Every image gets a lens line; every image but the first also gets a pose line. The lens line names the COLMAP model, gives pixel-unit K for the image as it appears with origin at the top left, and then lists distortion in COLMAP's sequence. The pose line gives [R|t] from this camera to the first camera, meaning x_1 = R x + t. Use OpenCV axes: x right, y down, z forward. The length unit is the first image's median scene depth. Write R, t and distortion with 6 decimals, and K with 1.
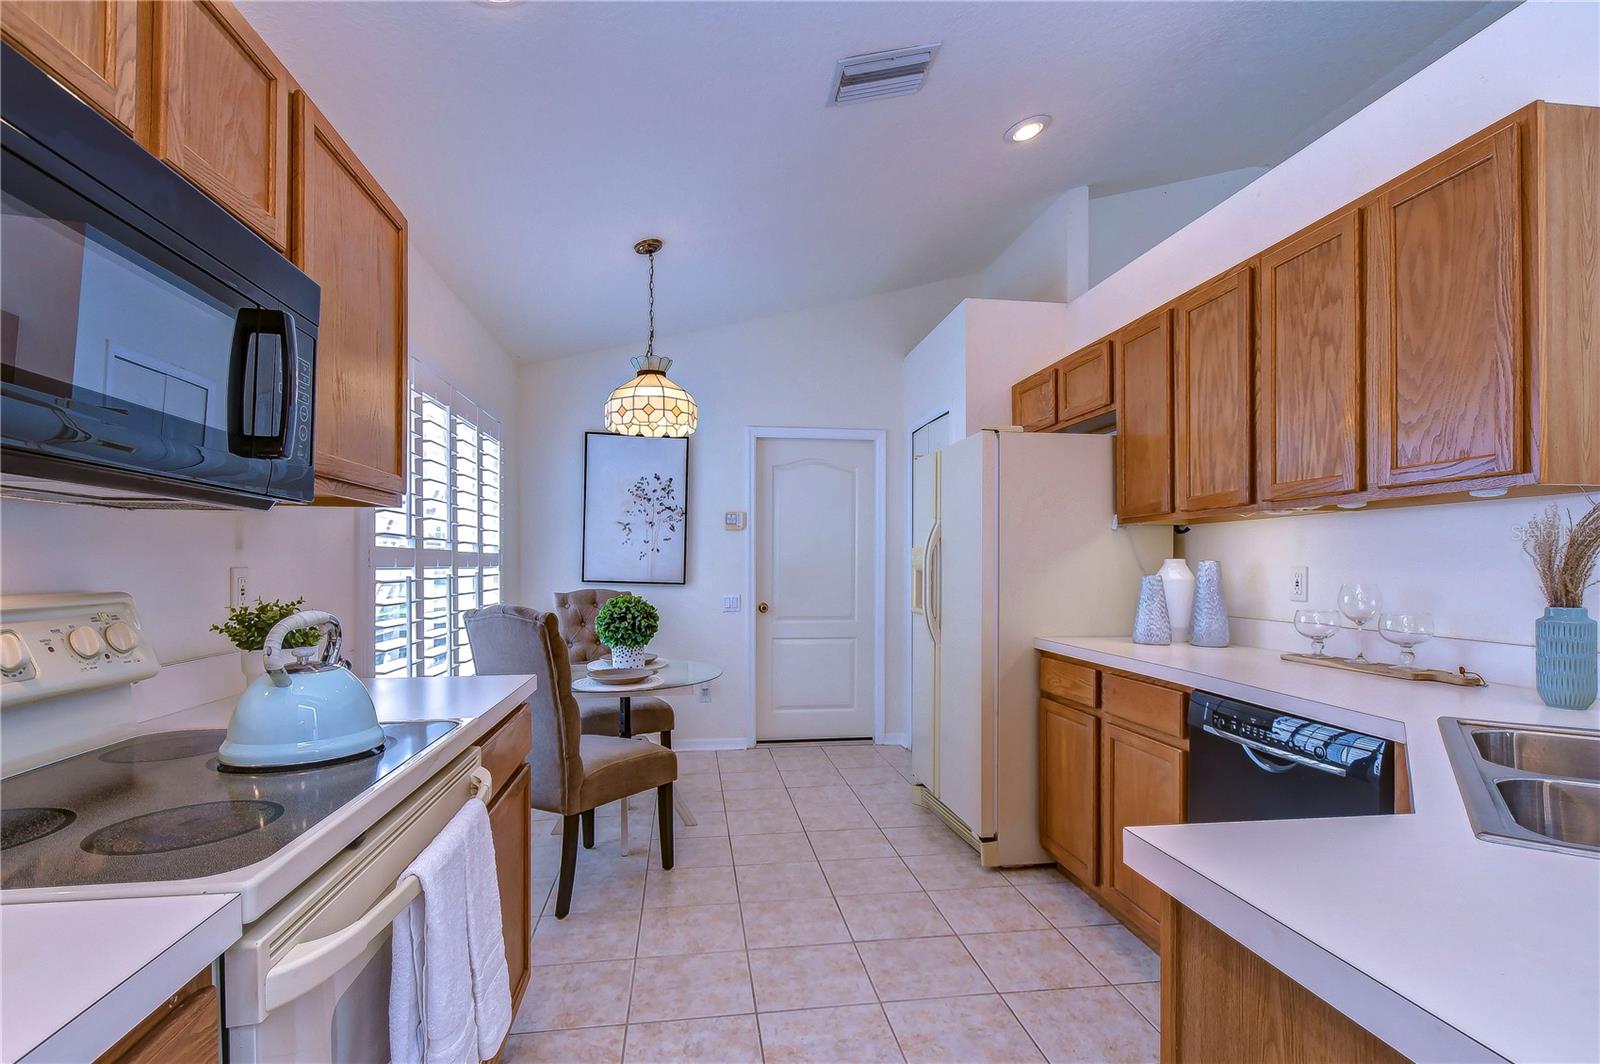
lens RADIAL K [[773.7, 0, 792.6], [0, 773.7, 562.7], [0, 0, 1]] dist [0.013257, -0.010298]
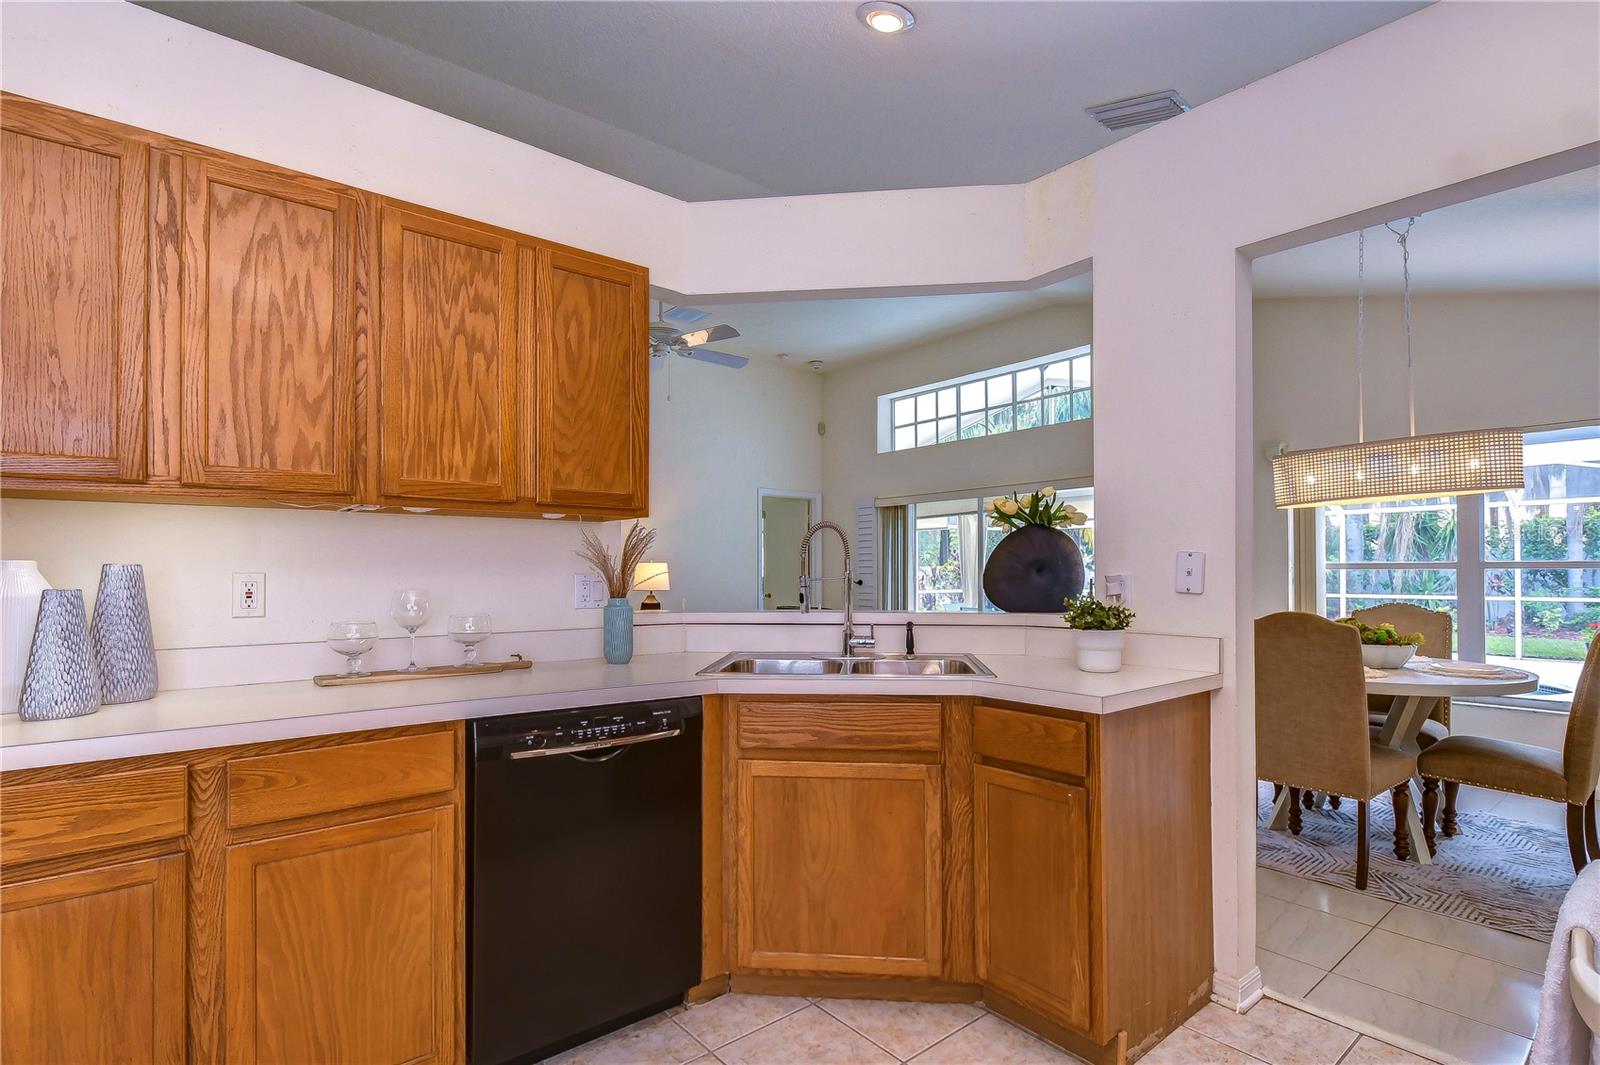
lens RADIAL K [[773.7, 0, 796.8], [0, 773.7, 562.6], [0, 0, 1]] dist [0.013257, -0.010298]
pose [[-0.520817, 0.011740, 0.853587, -0.287208], [0.000354, 0.999908, -0.013536, 0.005263], [-0.853668, -0.006748, -0.520774, 0.888684]]
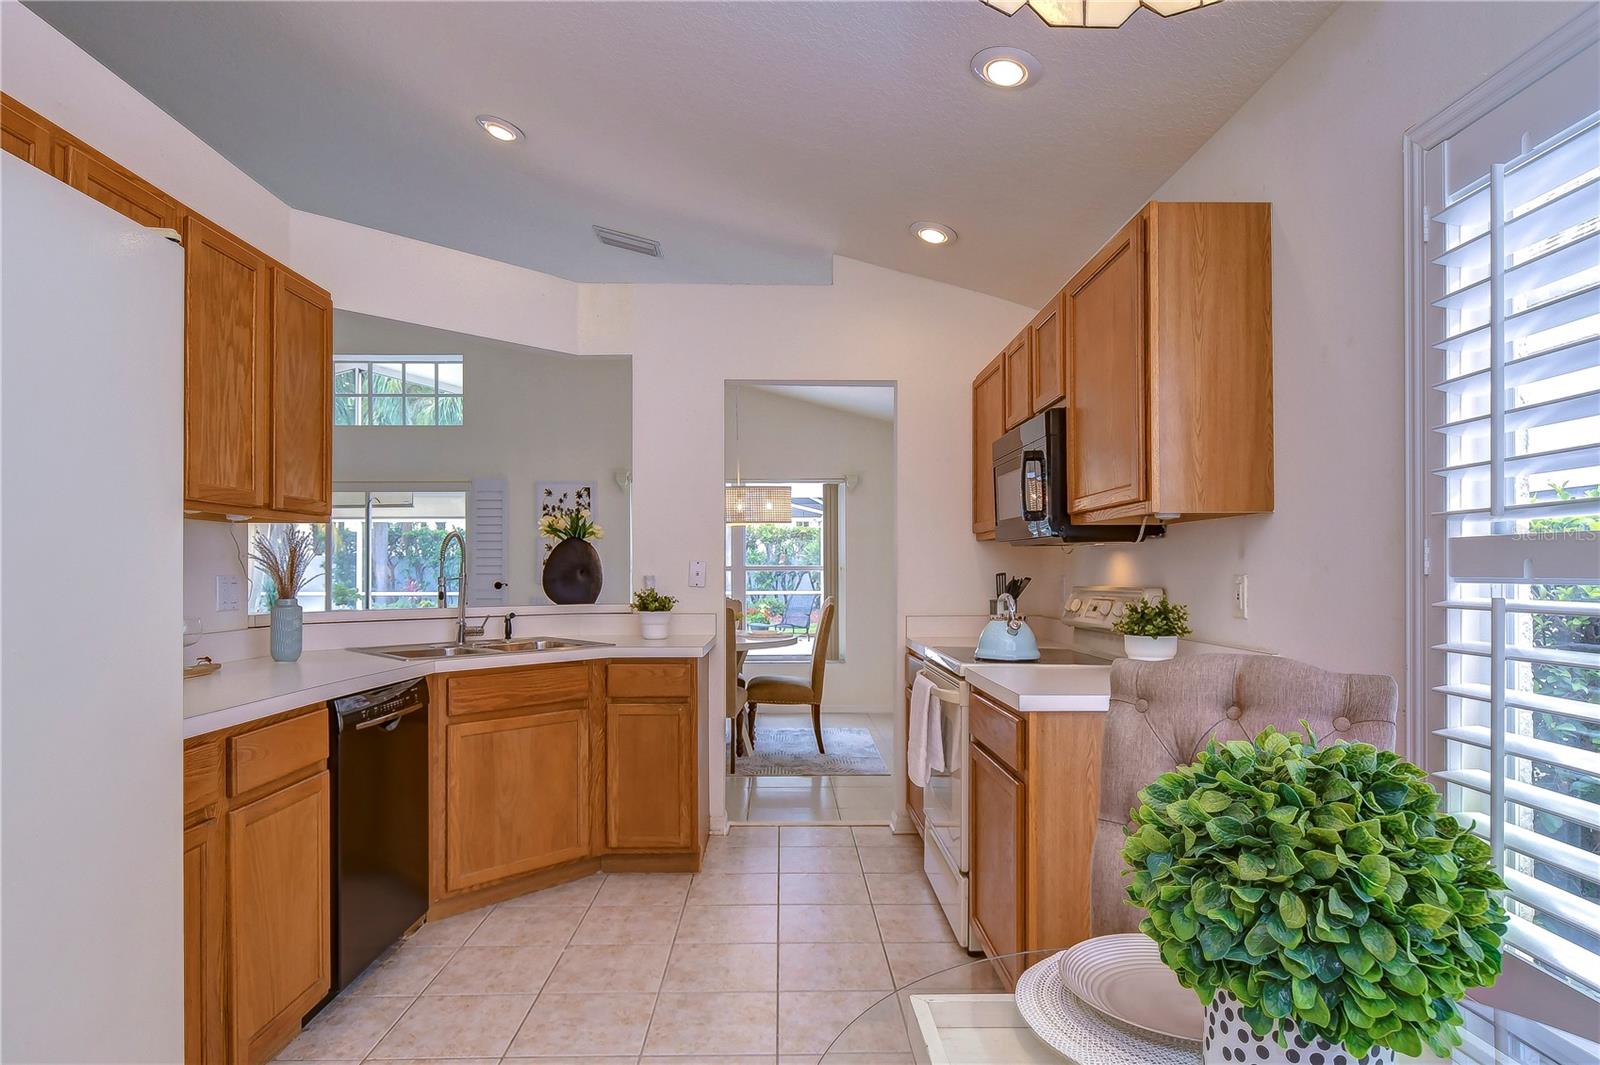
lens RADIAL K [[883.8, 0, 803.8], [0, 883.8, 562.5], [0, 0, 1]] dist [-0.002135, 0.000036]
pose [[-0.992143, 0.002051, 0.125089, -0.163019], [0.000674, 0.999939, -0.011044, 0.002528], [-0.125104, -0.010873, -0.992084, 1.586812]]
